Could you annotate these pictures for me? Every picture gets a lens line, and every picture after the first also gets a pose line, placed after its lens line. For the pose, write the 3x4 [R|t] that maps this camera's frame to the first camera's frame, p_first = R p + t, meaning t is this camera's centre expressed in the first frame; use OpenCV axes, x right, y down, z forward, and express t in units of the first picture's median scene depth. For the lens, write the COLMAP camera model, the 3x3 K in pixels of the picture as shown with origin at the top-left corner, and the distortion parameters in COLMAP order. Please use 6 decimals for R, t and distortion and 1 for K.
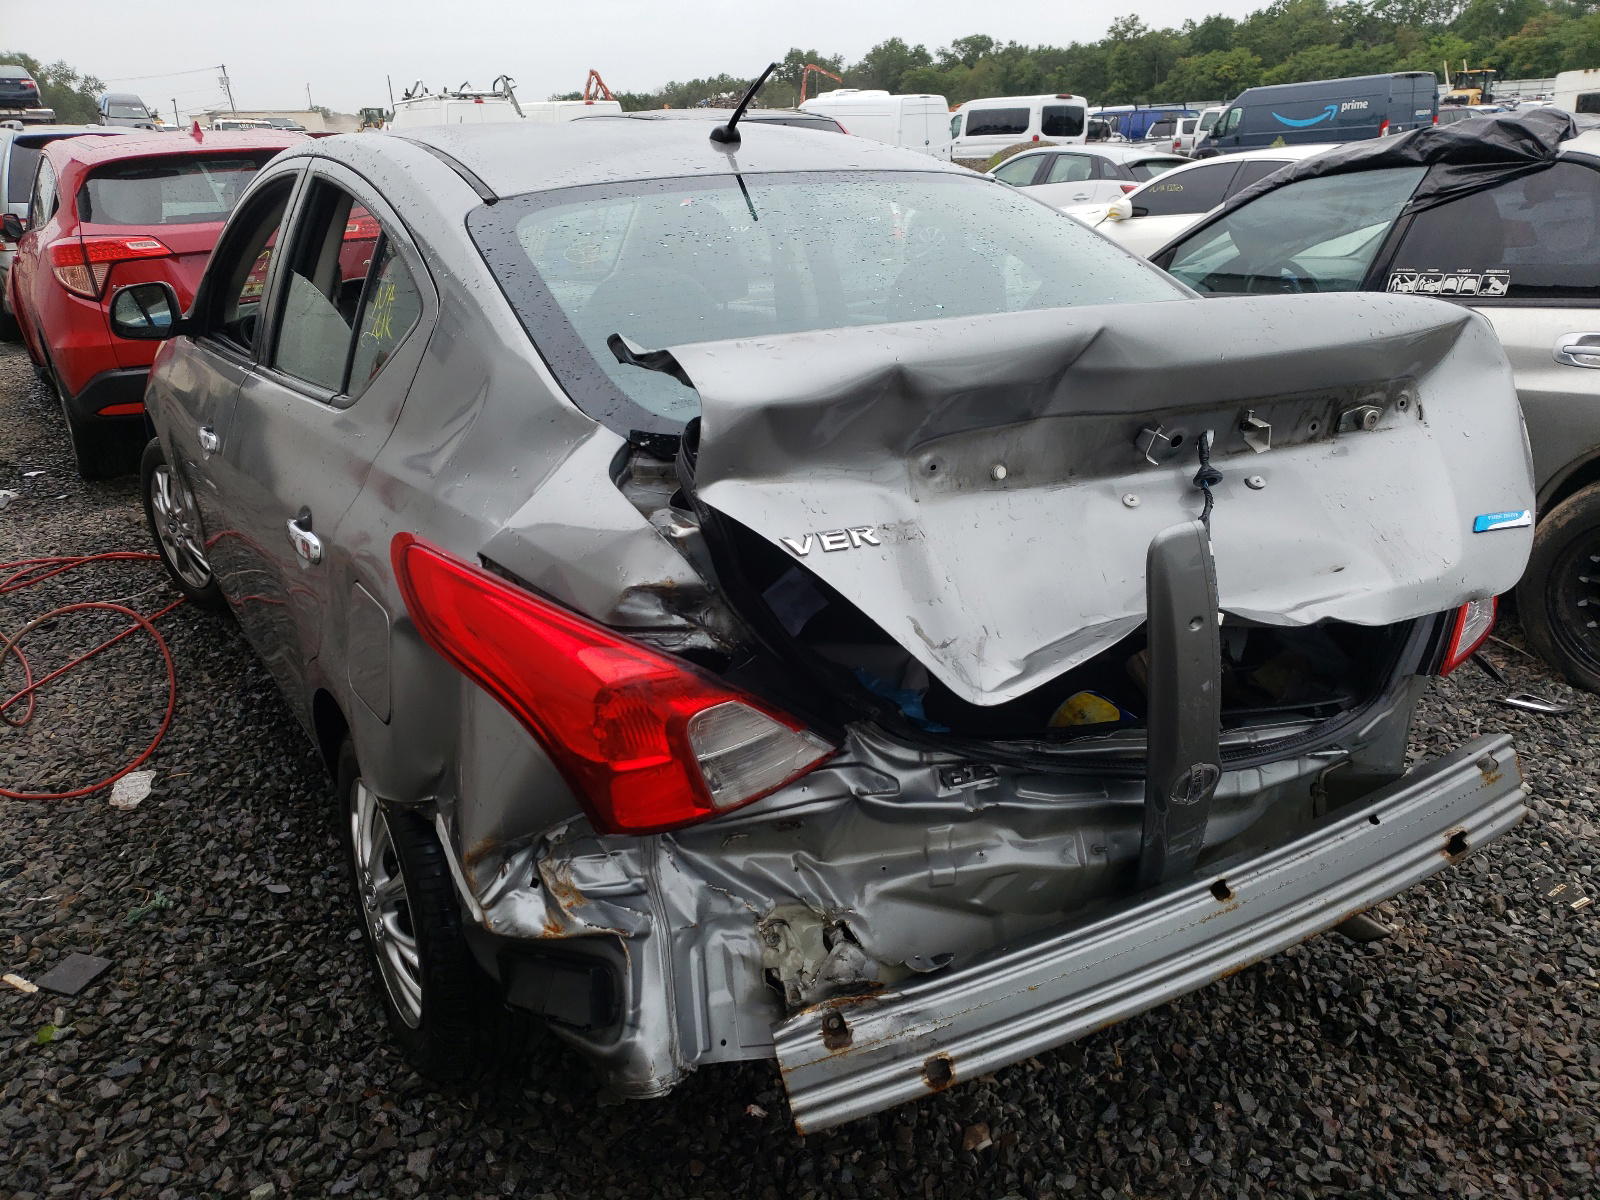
lens RADIAL K [[1230.9, 0, 800.0], [0, 1230.9, 600.0], [0, 0, 1]] dist [0.064925, -0.040448]
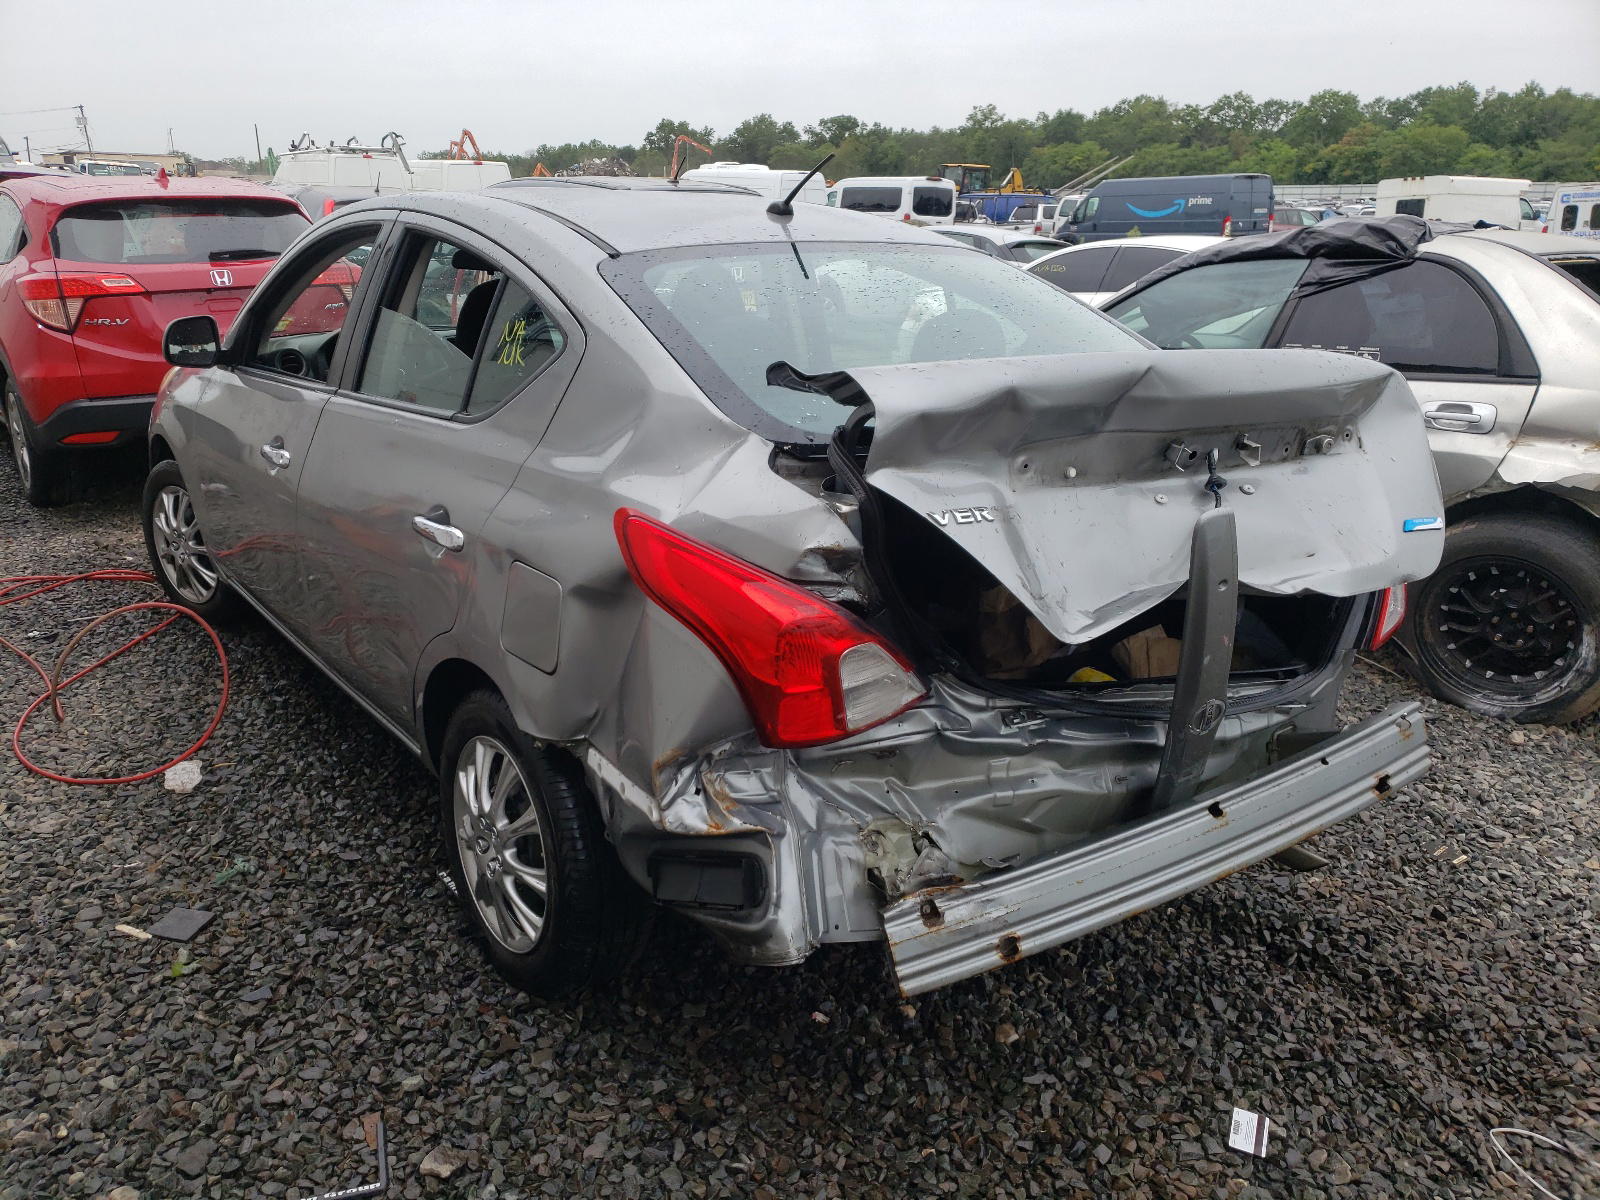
lens RADIAL K [[1199.4, 0, 800.3], [0, 1199.4, 582.7], [0, 0, 1]] dist [0.083431, -0.101571]
pose [[0.995727, 0.016617, 0.090834, -0.164731], [-0.011480, 0.998321, -0.056782, 0.061816], [-0.091625, 0.055496, 0.994246, -0.169875]]
